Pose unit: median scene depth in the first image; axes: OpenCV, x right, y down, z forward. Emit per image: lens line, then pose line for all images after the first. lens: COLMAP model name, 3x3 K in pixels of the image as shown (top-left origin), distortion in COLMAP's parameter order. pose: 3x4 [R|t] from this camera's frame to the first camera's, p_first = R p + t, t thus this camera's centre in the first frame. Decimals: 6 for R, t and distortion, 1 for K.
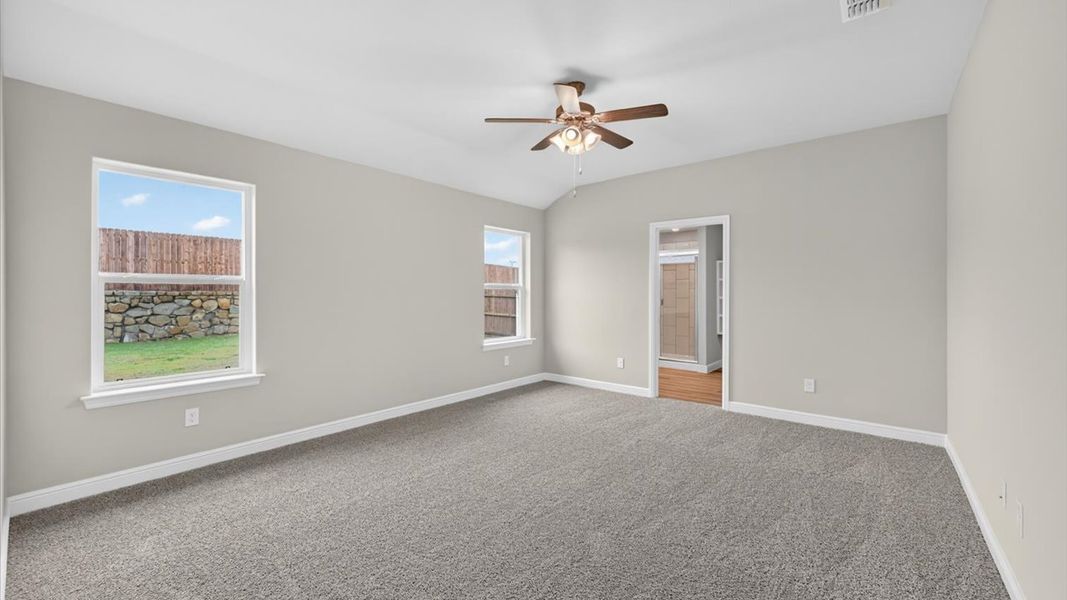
lens RADIAL K [[422.3, 0, 537.0], [0, 422.3, 303.0], [0, 0, 1]] dist [0.000042, 0.000655]
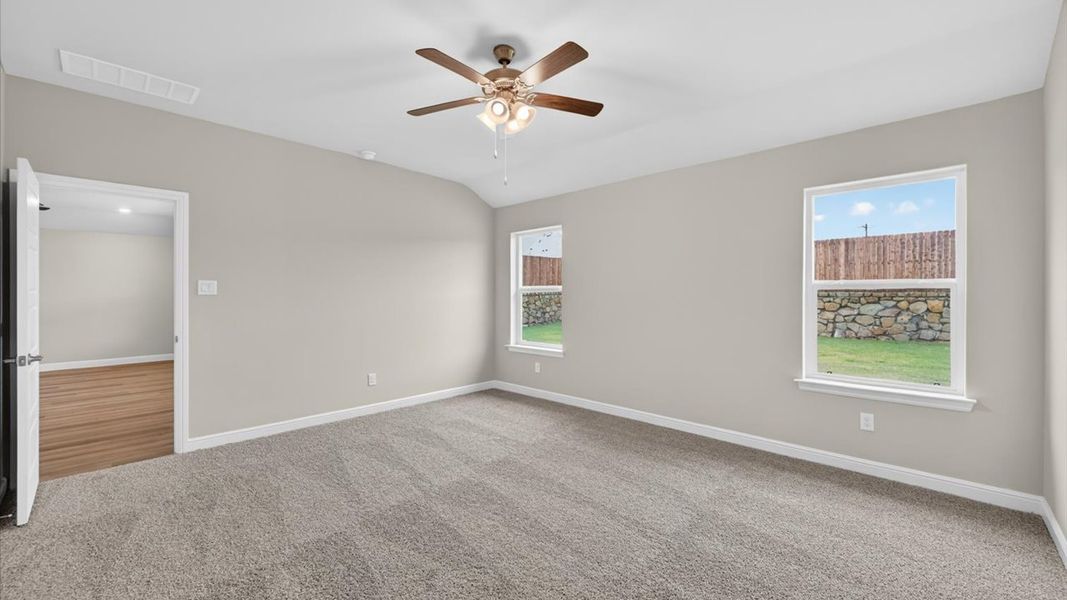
lens RADIAL K [[422.3, 0, 541.5], [0, 422.3, 296.6], [0, 0, 1]] dist [0.000042, 0.000655]
pose [[-0.026102, 0.005628, -0.999643, 0.173669], [-0.022156, 0.999735, 0.006207, -0.006055], [0.999414, 0.022310, -0.025970, 0.219332]]
